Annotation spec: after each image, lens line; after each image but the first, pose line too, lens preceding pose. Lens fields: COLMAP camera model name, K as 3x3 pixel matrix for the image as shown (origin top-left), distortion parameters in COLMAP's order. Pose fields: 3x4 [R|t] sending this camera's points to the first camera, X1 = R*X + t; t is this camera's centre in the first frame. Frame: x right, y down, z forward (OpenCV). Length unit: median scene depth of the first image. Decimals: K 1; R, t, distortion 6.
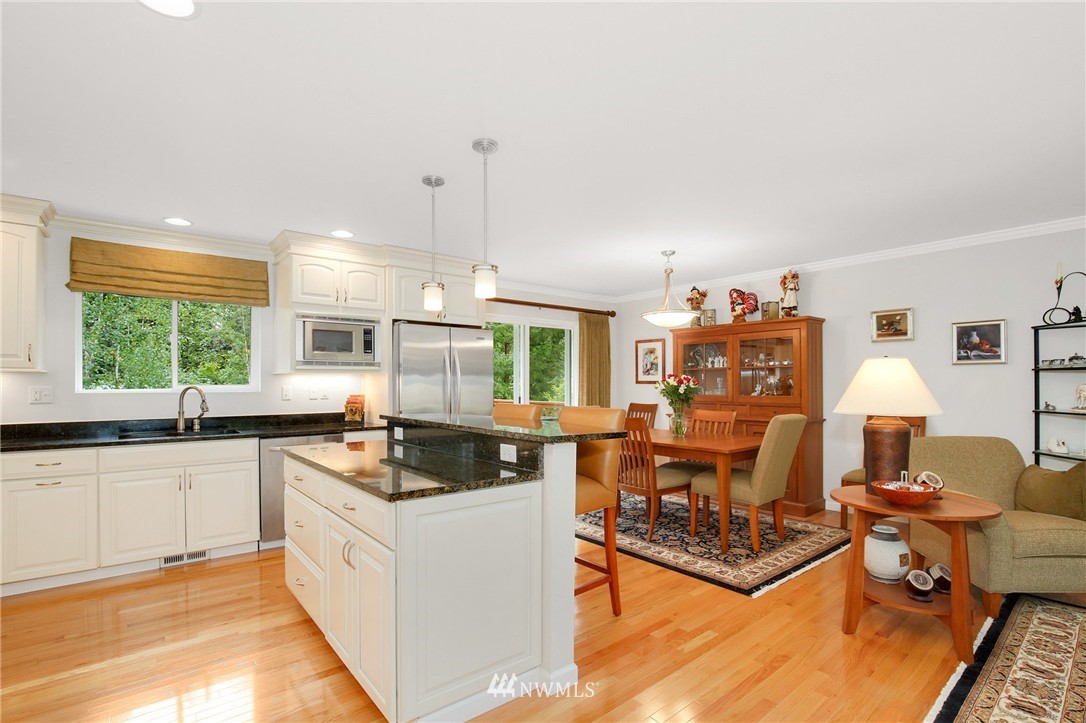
lens RADIAL K [[507.9, 0, 546.8], [0, 507.9, 386.7], [0, 0, 1]] dist [-0.037621, 0.006703]
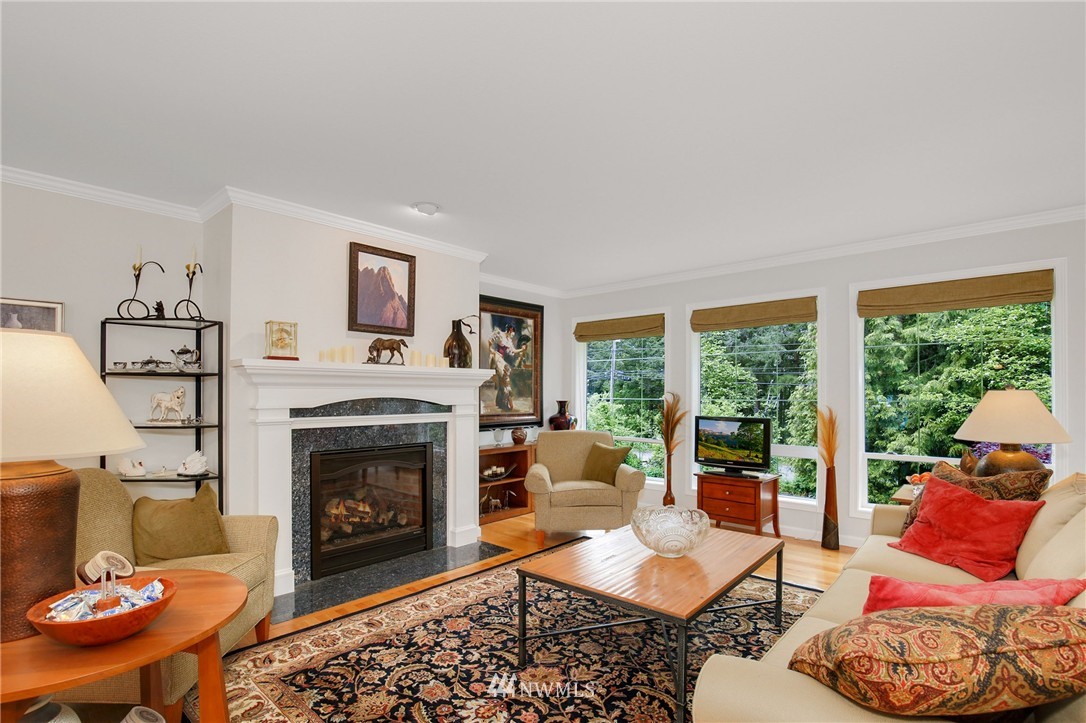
lens RADIAL K [[507.9, 0, 546.8], [0, 507.9, 386.7], [0, 0, 1]] dist [-0.037621, 0.006703]
pose [[-0.146890, 0.011426, 0.989087, 0.103274], [-0.000313, 0.999933, -0.011598, -0.003869], [-0.989153, -0.002014, -0.146876, 0.390677]]
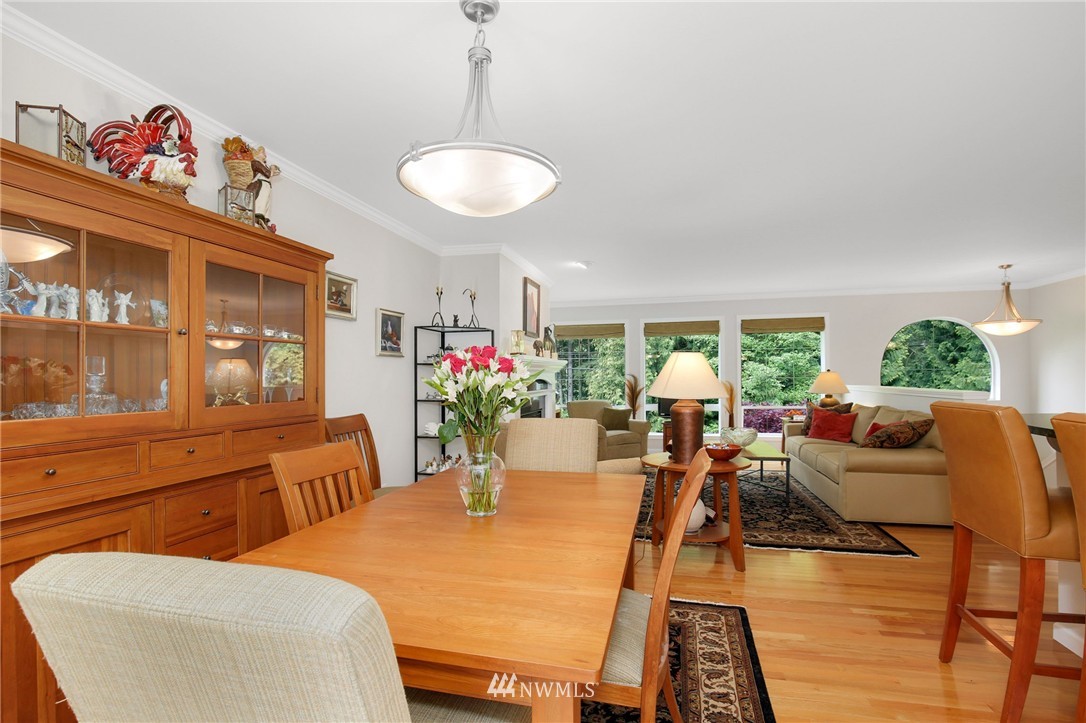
lens RADIAL K [[501.9, 0, 545.9], [0, 501.9, 374.6], [0, 0, 1]] dist [-0.040898, 0.007501]
pose [[-0.588183, 0.008673, 0.808682, -0.079339], [0.011211, 0.999934, -0.002570, -0.004291], [-0.808650, 0.007555, -0.588241, 1.346586]]
